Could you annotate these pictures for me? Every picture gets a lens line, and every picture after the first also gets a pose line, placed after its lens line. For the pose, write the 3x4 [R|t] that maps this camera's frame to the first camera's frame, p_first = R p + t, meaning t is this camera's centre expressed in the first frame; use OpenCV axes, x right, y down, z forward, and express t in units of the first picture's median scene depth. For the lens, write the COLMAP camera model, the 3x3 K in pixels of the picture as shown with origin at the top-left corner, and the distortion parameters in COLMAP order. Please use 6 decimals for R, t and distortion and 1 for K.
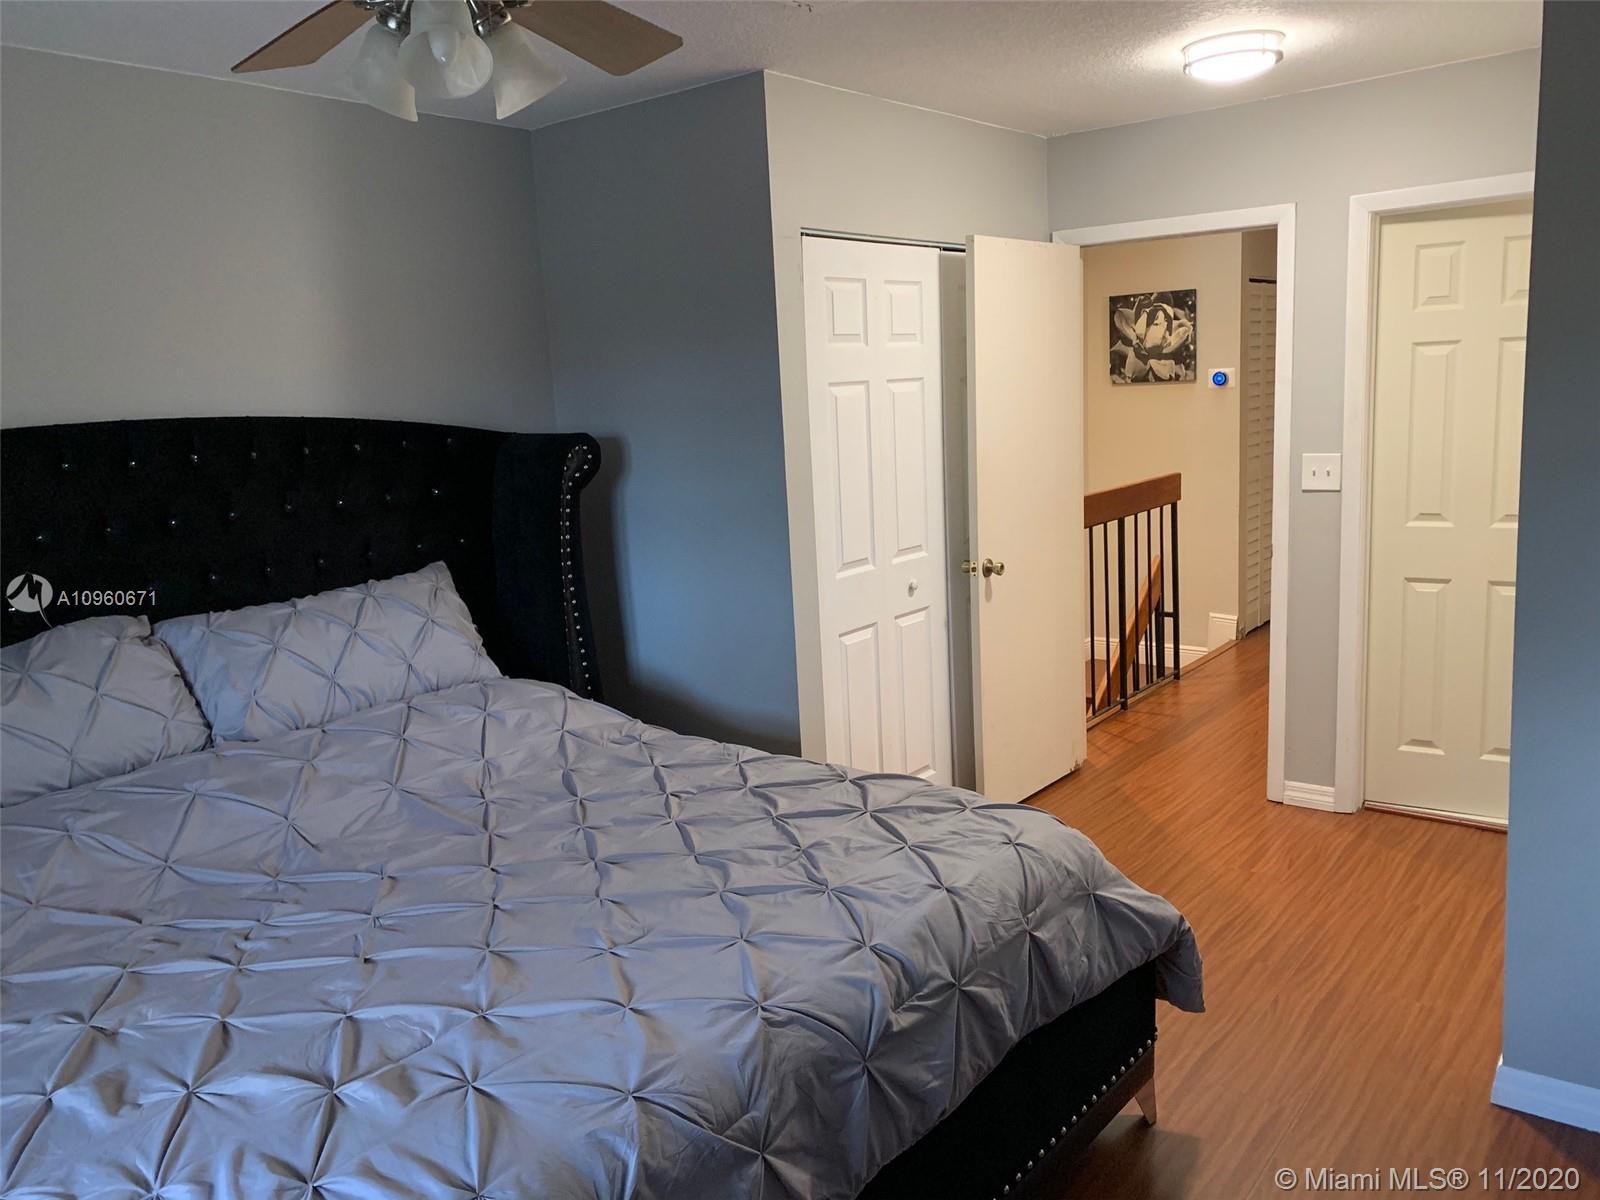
lens RADIAL K [[1231.8, 0, 788.1], [0, 1231.8, 604.3], [0, 0, 1]] dist [0.014985, -0.041914]
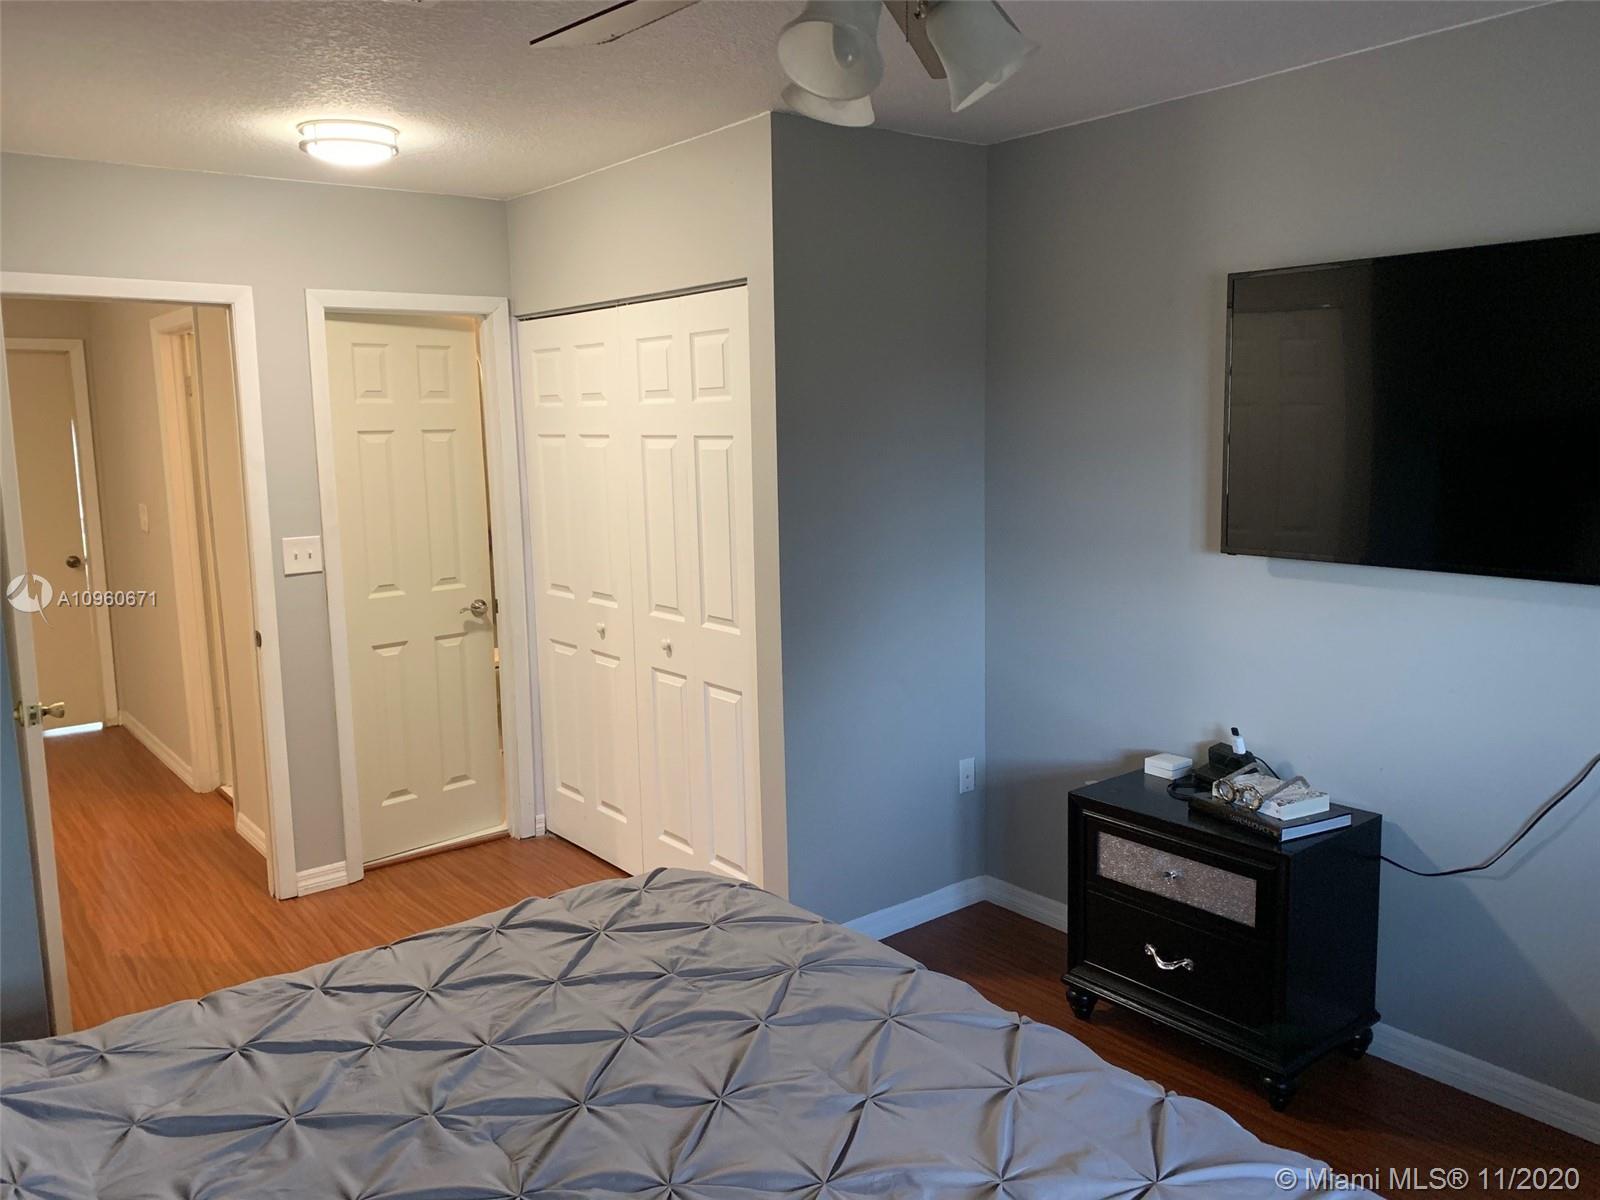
lens RADIAL K [[1231.8, 0, 788.3], [0, 1231.8, 593.4], [0, 0, 1]] dist [0.014985, -0.041914]
pose [[0.213341, -0.091261, 0.972706, -0.474004], [0.180880, 0.982104, 0.052471, -0.058317], [-0.960087, 0.164749, 0.226031, 0.402007]]
